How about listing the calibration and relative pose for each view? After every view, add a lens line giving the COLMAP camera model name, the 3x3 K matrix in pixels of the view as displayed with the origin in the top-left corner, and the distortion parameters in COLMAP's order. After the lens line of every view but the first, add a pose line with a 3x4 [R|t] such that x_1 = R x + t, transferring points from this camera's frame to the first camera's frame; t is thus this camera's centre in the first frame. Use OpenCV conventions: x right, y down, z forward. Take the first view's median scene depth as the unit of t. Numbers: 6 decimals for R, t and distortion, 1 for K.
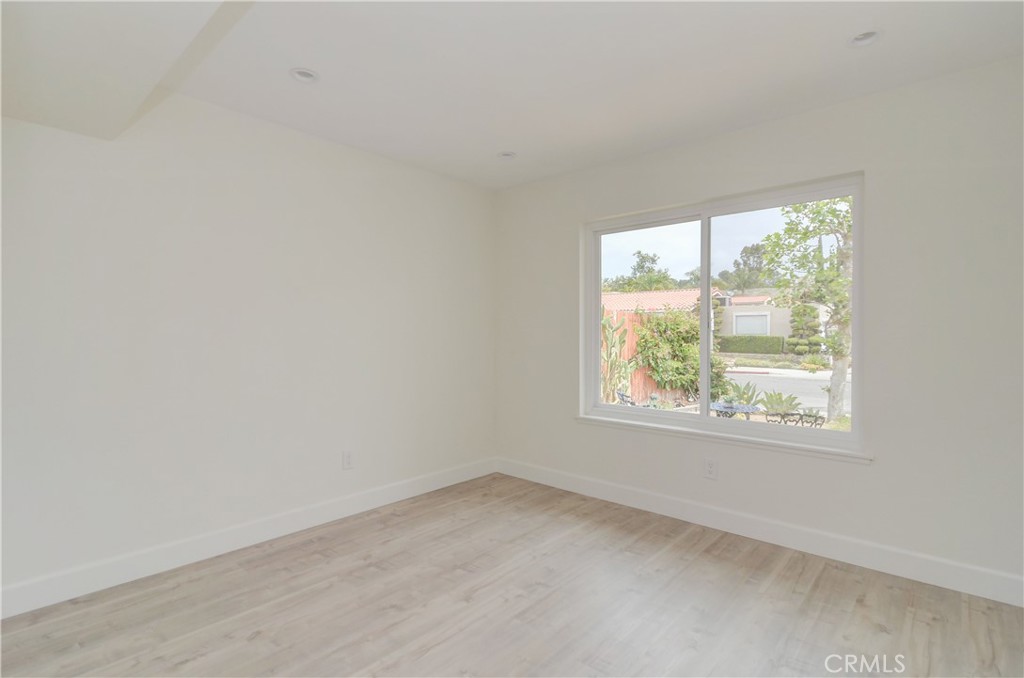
lens RADIAL K [[489.8, 0, 512.3], [0, 489.8, 337.3], [0, 0, 1]] dist [-0.004897, -0.003880]
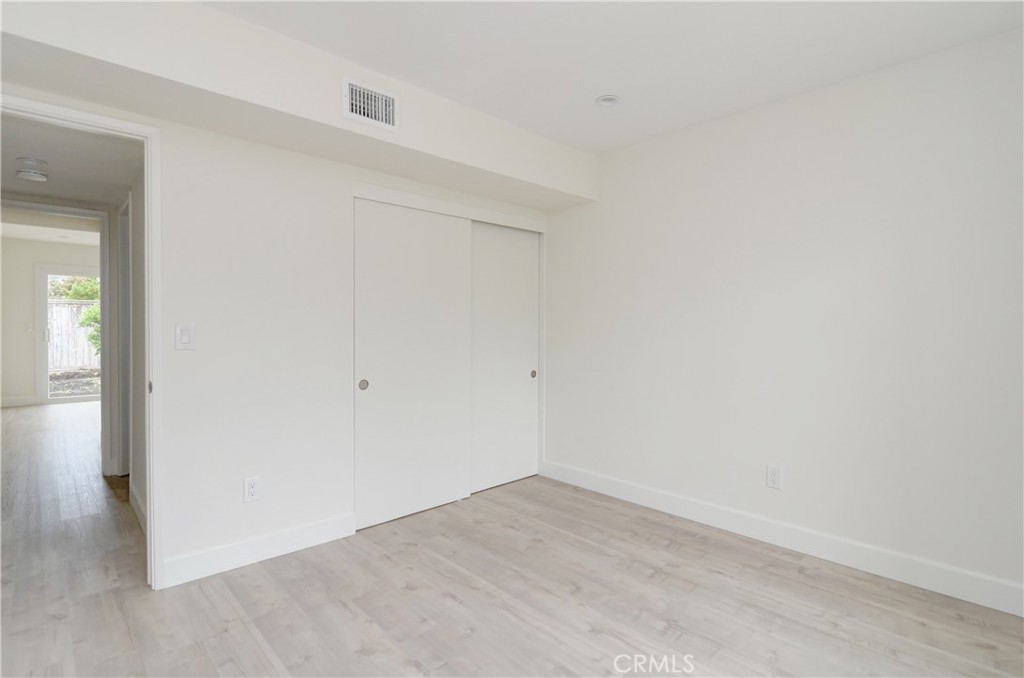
lens RADIAL K [[489.8, 0, 515.9], [0, 489.8, 341.0], [0, 0, 1]] dist [-0.004897, -0.003880]
pose [[-0.070278, 0.026419, -0.997178, 0.629834], [-0.010009, 0.999580, 0.027188, 0.001855], [0.997477, 0.011891, -0.069984, 0.753115]]
